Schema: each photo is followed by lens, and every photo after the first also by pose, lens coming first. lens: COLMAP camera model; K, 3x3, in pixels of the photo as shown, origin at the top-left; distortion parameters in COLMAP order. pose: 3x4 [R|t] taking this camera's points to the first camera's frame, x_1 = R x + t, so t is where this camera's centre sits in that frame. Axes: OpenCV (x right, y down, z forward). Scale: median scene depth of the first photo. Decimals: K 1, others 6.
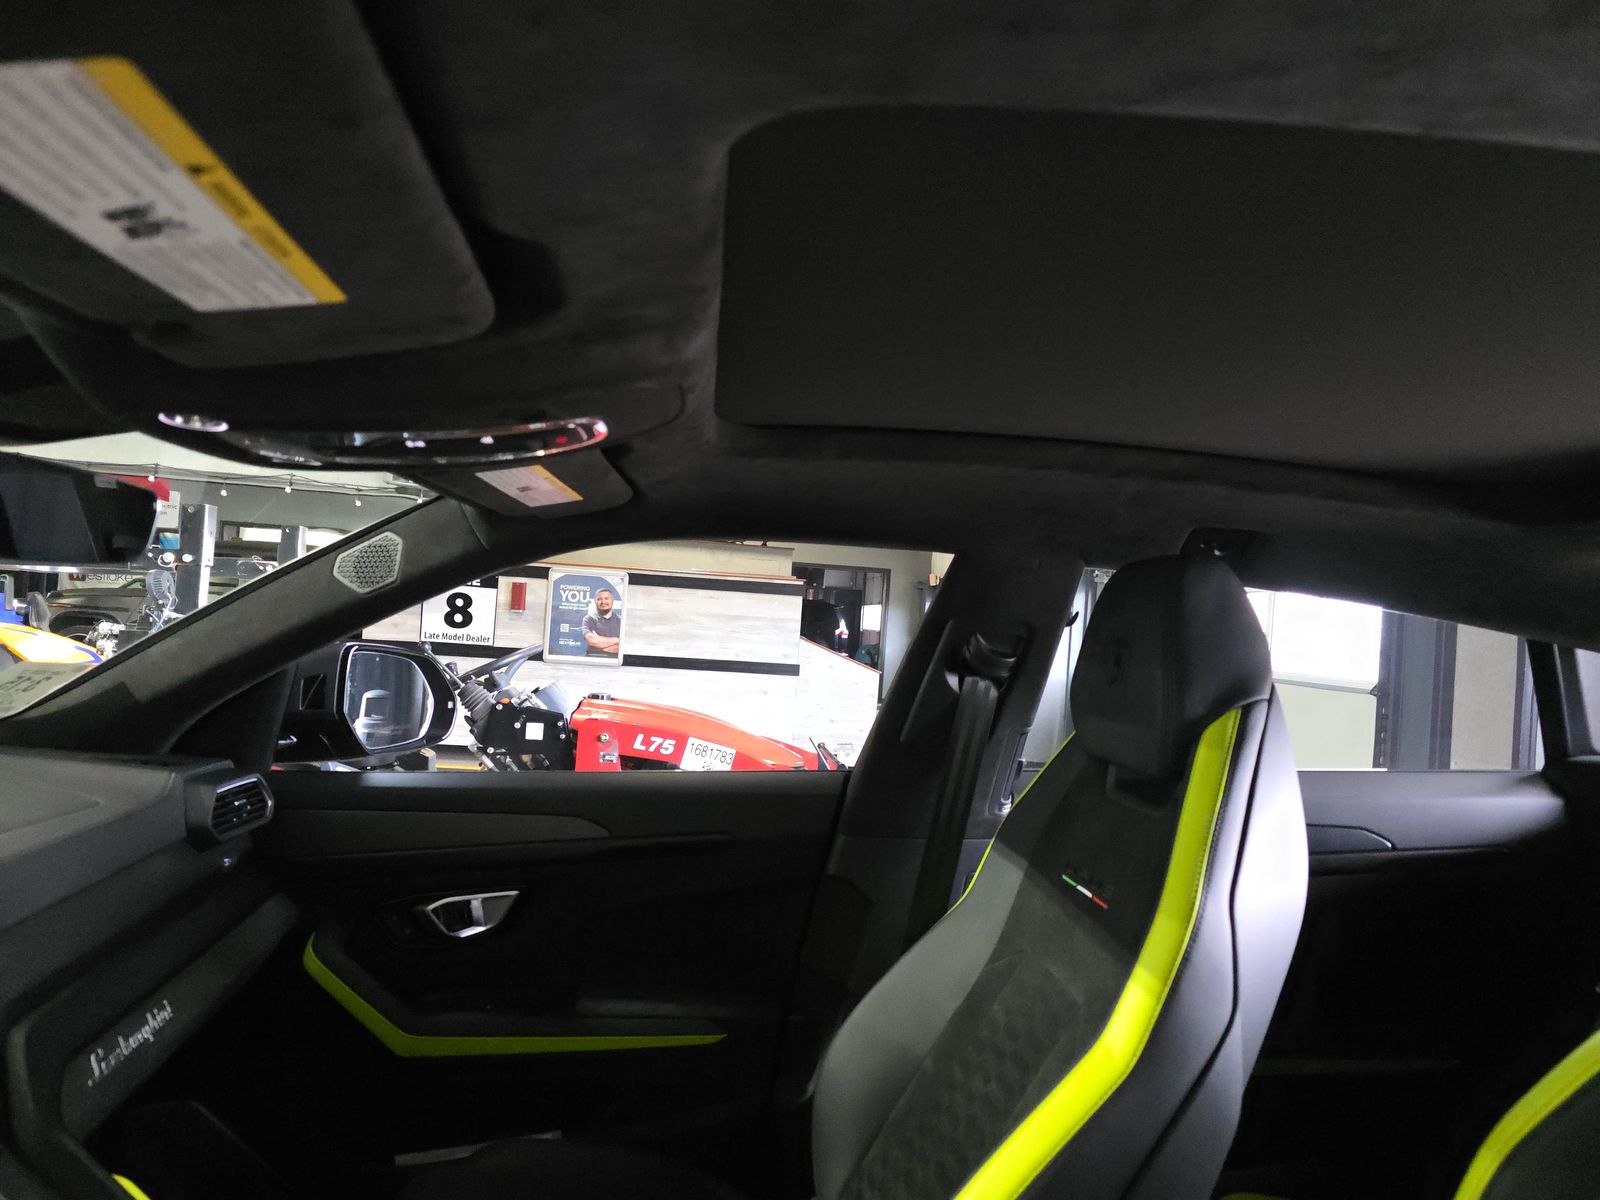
lens RADIAL K [[1085.4, 0, 834.3], [0, 1085.4, 582.4], [0, 0, 1]] dist [0.047469, -0.040243]
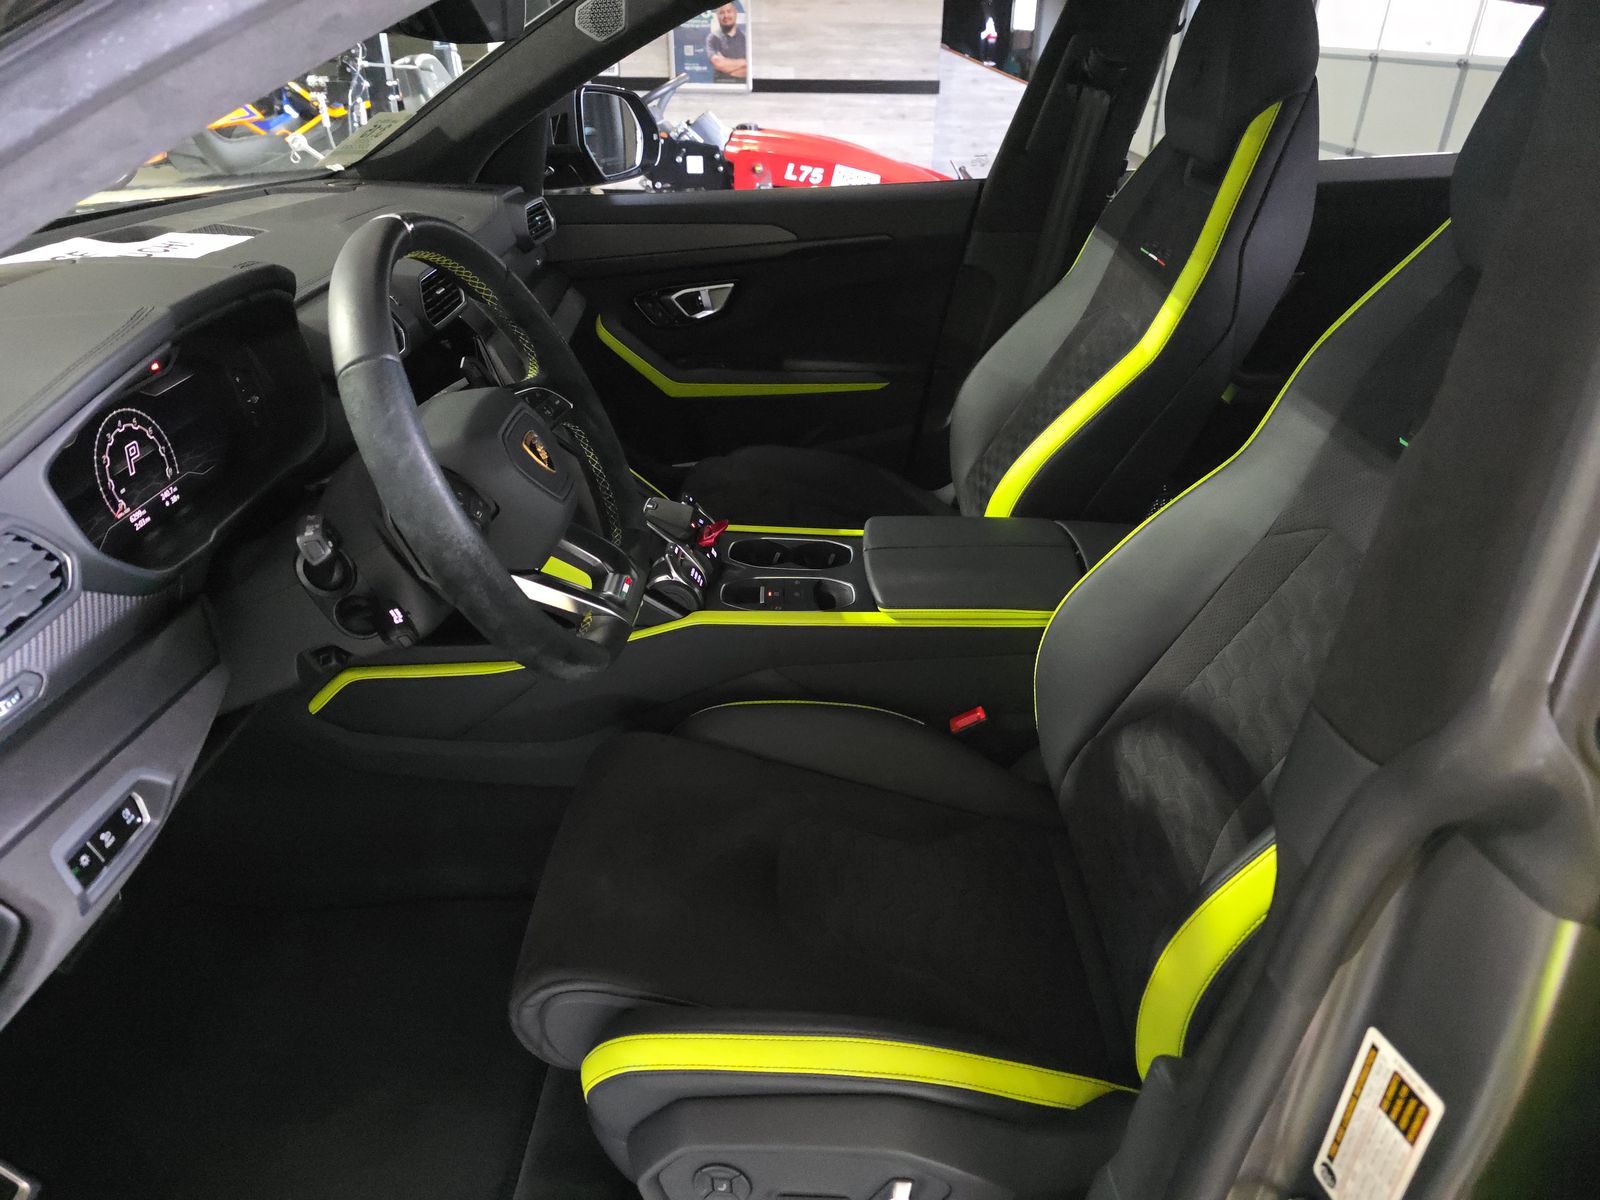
lens RADIAL K [[1085.4, 0, 791.2], [0, 1085.4, 626.7], [0, 0, 1]] dist [0.047469, -0.040243]
pose [[0.987193, 0.022207, -0.157980, 0.001603], [0.061652, 0.860227, 0.506170, -0.010759], [0.147139, -0.509427, 0.847841, -0.118292]]
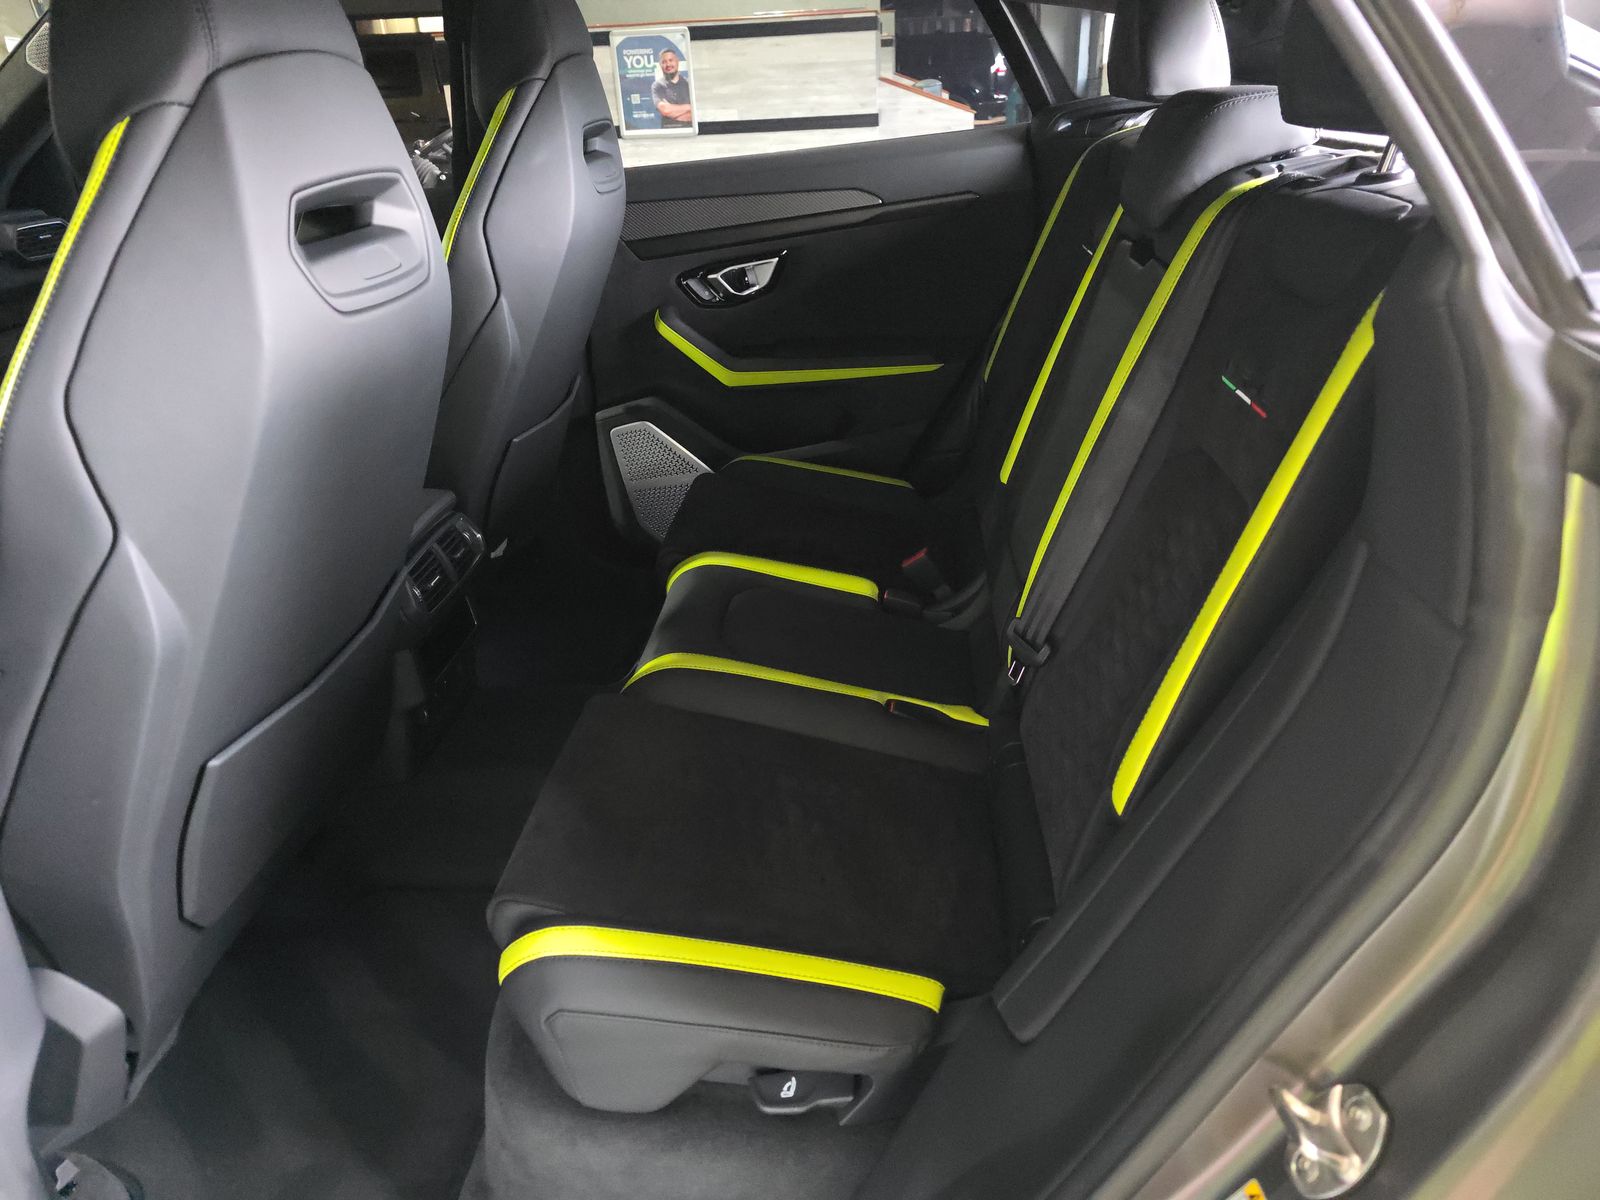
lens RADIAL K [[1085.4, 0, 797.8], [0, 1085.4, 606.3], [0, 0, 1]] dist [0.047469, -0.040243]
pose [[0.978186, -0.022337, -0.206526, 0.233958], [0.116998, 0.880757, 0.458889, 0.022629], [0.171649, -0.473042, 0.864157, -0.112682]]
